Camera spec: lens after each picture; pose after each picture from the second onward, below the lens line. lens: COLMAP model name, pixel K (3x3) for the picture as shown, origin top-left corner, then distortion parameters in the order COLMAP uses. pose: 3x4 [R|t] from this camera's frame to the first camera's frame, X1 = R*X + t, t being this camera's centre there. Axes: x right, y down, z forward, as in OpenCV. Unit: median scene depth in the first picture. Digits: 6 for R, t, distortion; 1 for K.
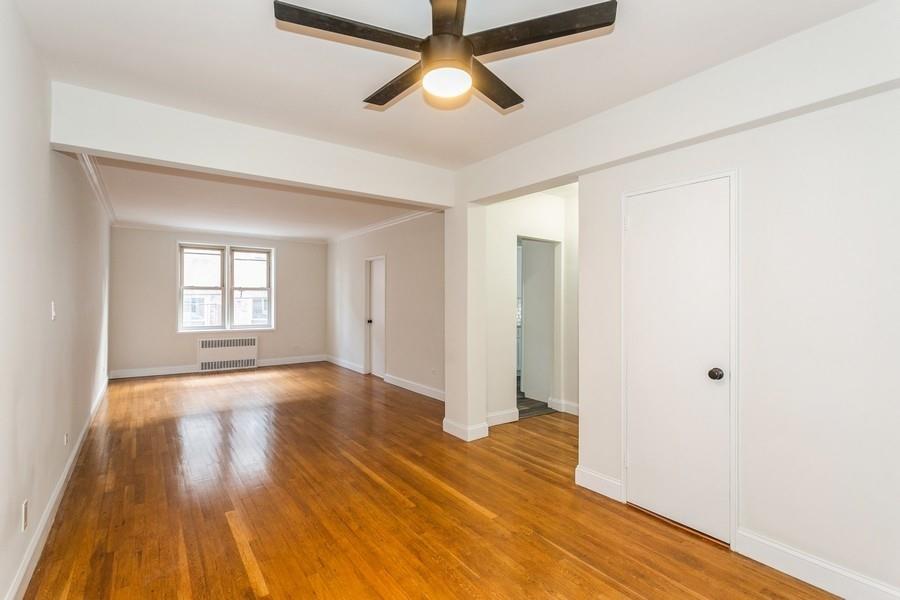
lens RADIAL K [[424.2, 0, 450.3], [0, 424.2, 302.3], [0, 0, 1]] dist [0.001794, 0.000443]
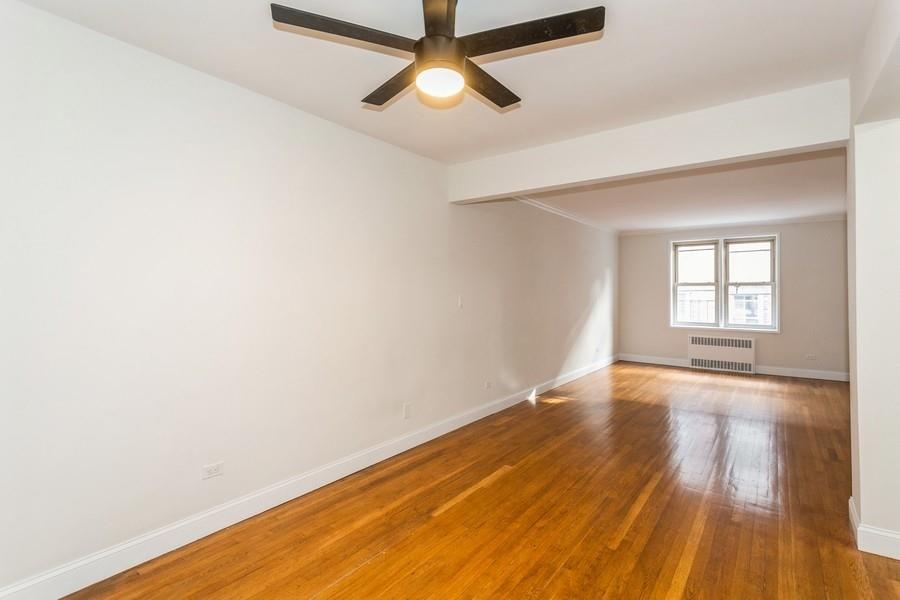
lens RADIAL K [[428.5, 0, 456.5], [0, 428.5, 292.5], [0, 0, 1]] dist [-0.000485, 0.000378]
pose [[0.298369, -0.004541, -0.954440, 0.218109], [-0.009183, 0.999929, -0.007628, -0.001289], [0.954406, 0.011040, 0.298306, 0.163535]]
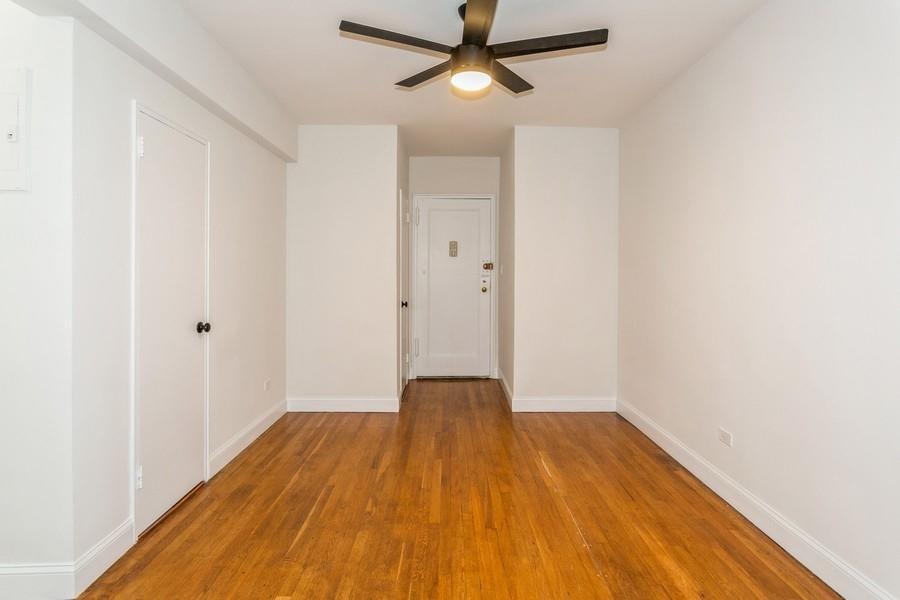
lens RADIAL K [[471.7, 0, 451.0], [0, 471.7, 268.8], [0, 0, 1]] dist [-0.001922, 0.000487]
pose [[-0.816338, -0.000885, 0.577573, -0.169767], [0.000942, 0.999995, 0.002864, 0.005453], [-0.577573, 0.002883, -0.816334, 0.480632]]
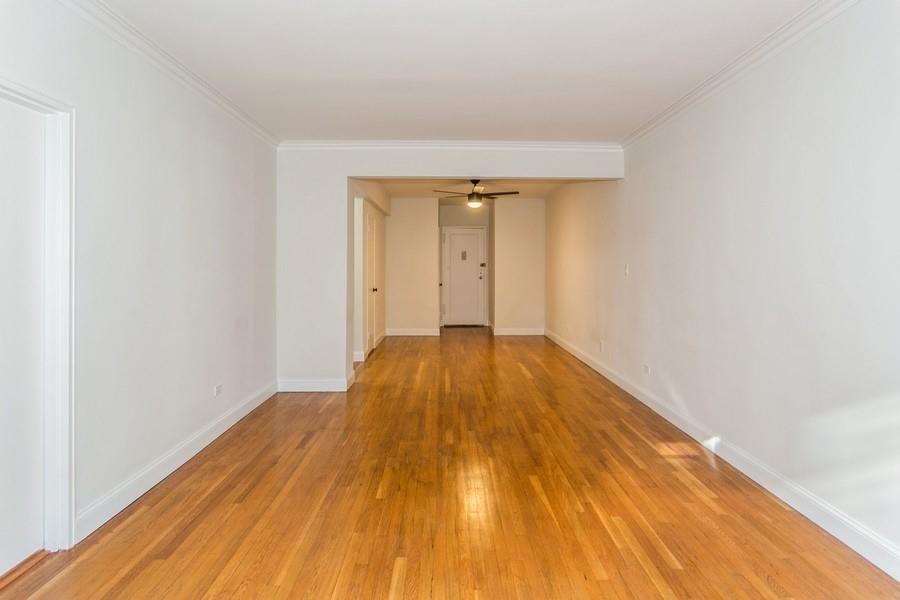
lens RADIAL K [[475.4, 0, 453.6], [0, 475.4, 259.5], [0, 0, 1]] dist [-0.001899, 0.000471]
pose [[-0.820099, 0.007800, 0.572169, -0.491451], [0.005592, 0.999969, -0.005617, -0.004403], [-0.572195, -0.001407, -0.820116, 0.993354]]
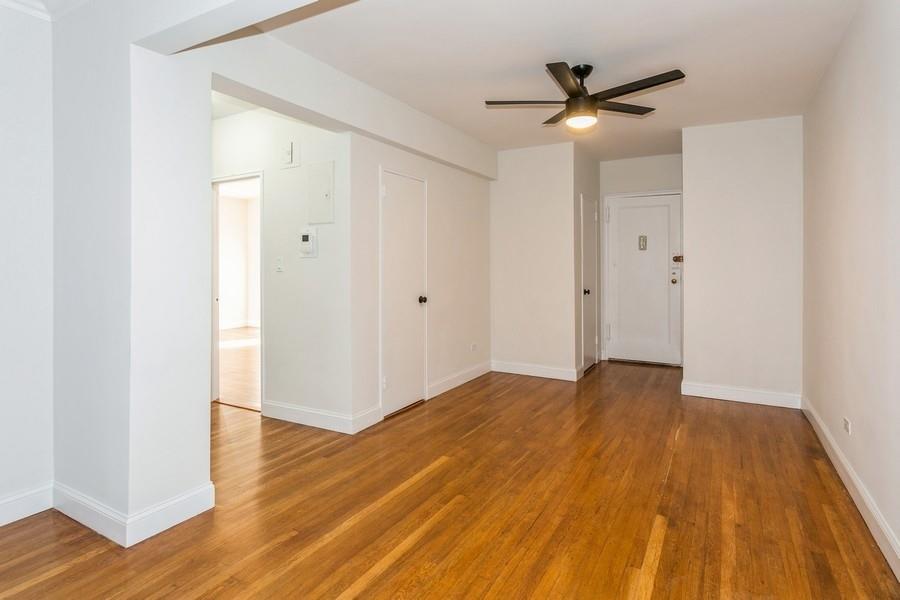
lens RADIAL K [[475.4, 0, 453.6], [0, 475.4, 259.5], [0, 0, 1]] dist [-0.001899, 0.000471]
pose [[-0.415958, 0.005216, 0.909369, -0.333076], [0.005354, 0.999980, -0.003287, 0.005507], [-0.909368, 0.003502, -0.415977, 0.497424]]
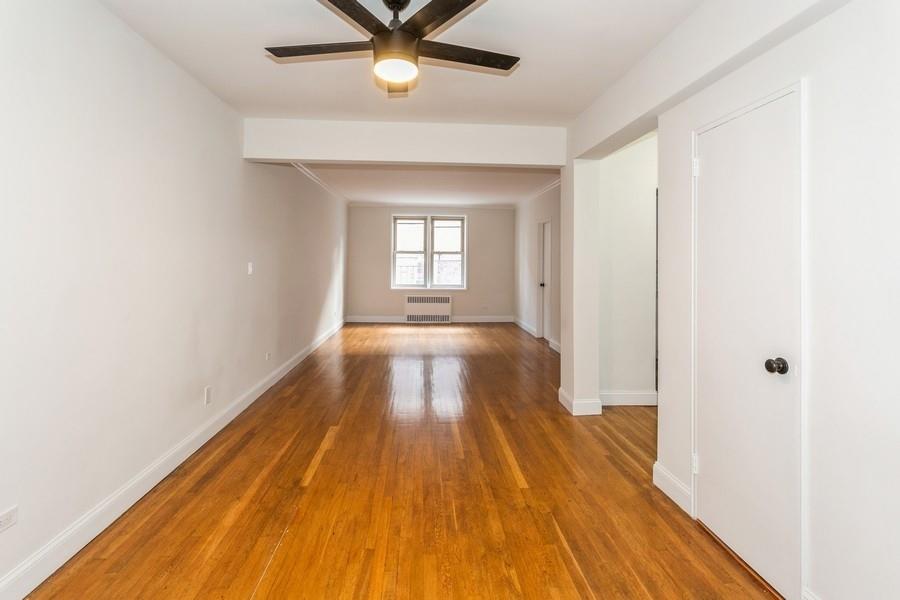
lens RADIAL K [[437.9, 0, 449.5], [0, 437.9, 259.5], [0, 0, 1]] dist [0.001128, 0.000829]
pose [[0.848018, 0.001615, -0.529965, 0.163902], [-0.009563, 0.999879, -0.012255, 0.000522], [0.529881, 0.015461, 0.847931, 0.019365]]
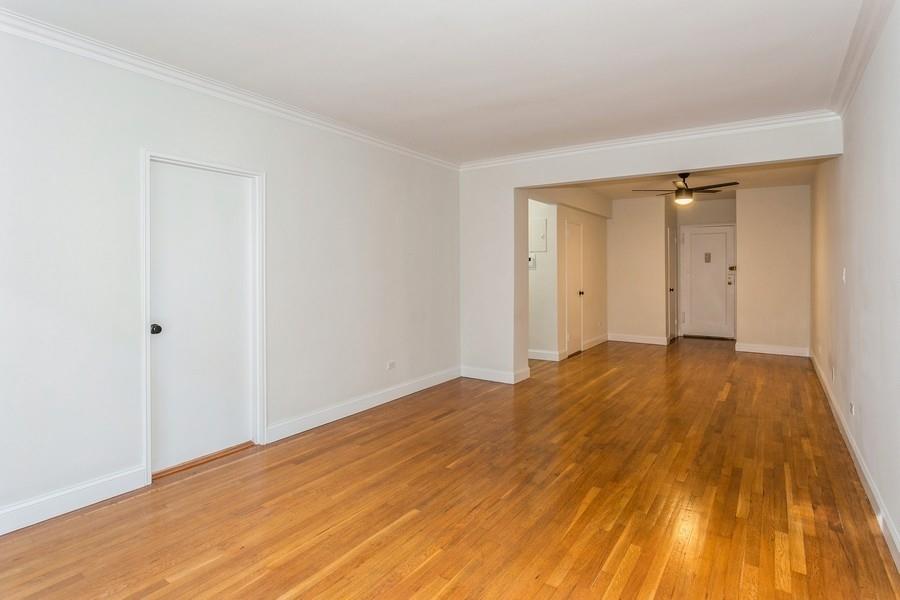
lens RADIAL K [[471.7, 0, 451.0], [0, 471.7, 268.8], [0, 0, 1]] dist [-0.001922, 0.000487]
pose [[-0.335130, 0.000384, 0.942172, -0.632355], [0.010632, 0.999938, 0.003375, -0.005696], [-0.942112, 0.011148, -0.335113, 0.871774]]
